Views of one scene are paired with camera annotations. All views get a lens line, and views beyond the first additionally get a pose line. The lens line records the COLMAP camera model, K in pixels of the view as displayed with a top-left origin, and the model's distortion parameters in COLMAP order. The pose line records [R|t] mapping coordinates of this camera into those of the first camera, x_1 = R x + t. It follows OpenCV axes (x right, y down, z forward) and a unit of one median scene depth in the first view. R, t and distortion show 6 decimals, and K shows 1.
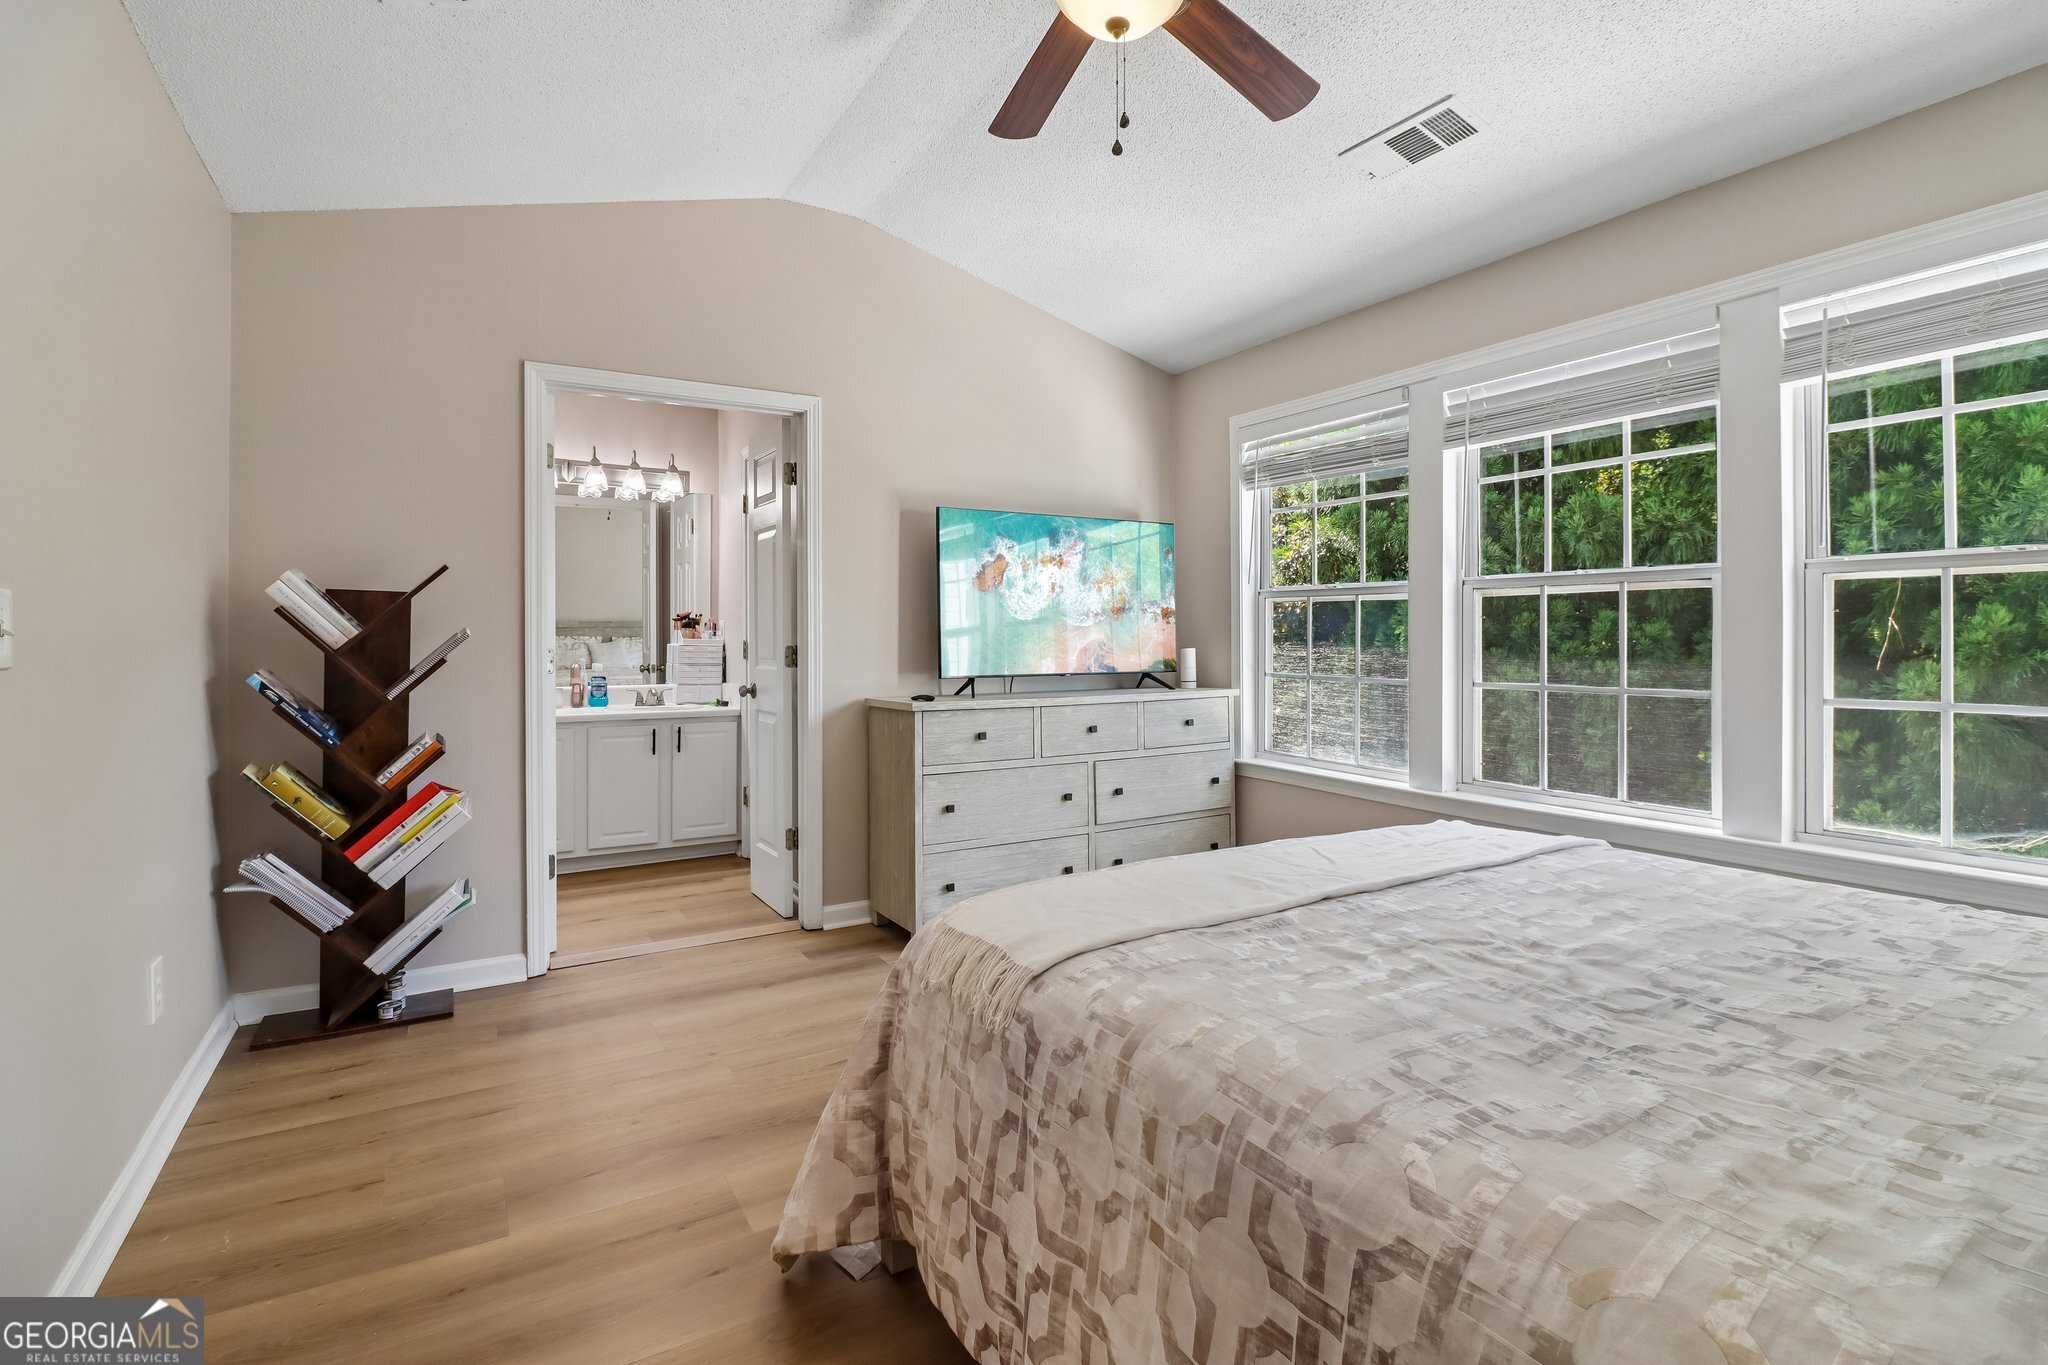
lens RADIAL K [[950.8, 0, 1027.1], [0, 950.8, 635.1], [0, 0, 1]] dist [0.008540, -0.010305]
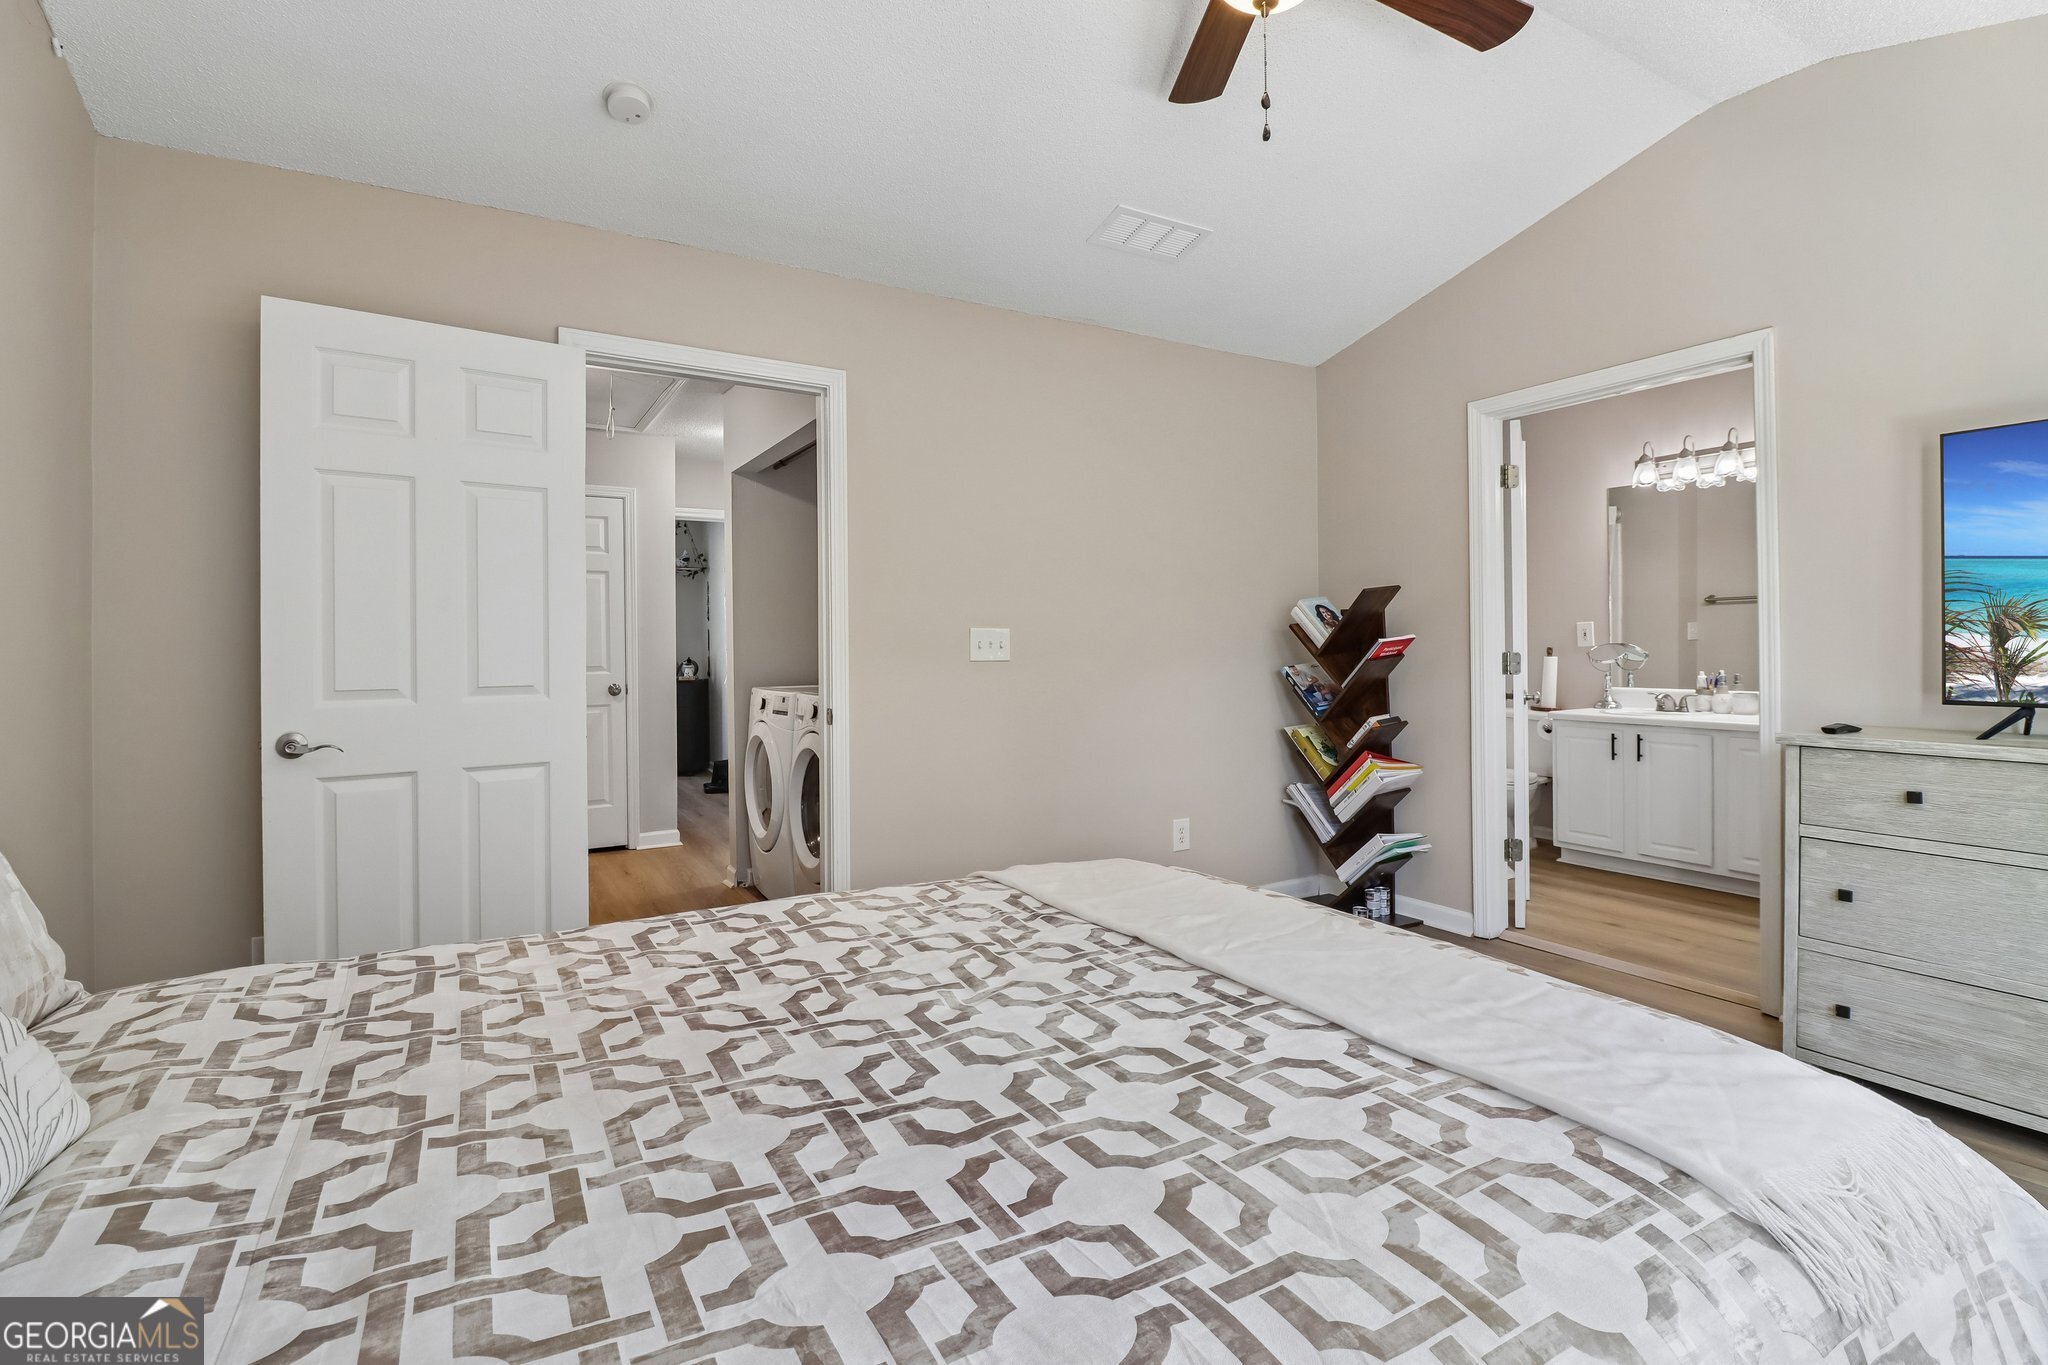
lens RADIAL K [[950.8, 0, 1038.7], [0, 950.8, 645.5], [0, 0, 1]] dist [0.008540, -0.010305]
pose [[0.004504, 0.000181, -0.999990, 0.417212], [0.015984, 0.999872, 0.000253, -0.002225], [0.999862, -0.015985, 0.004500, 0.306364]]
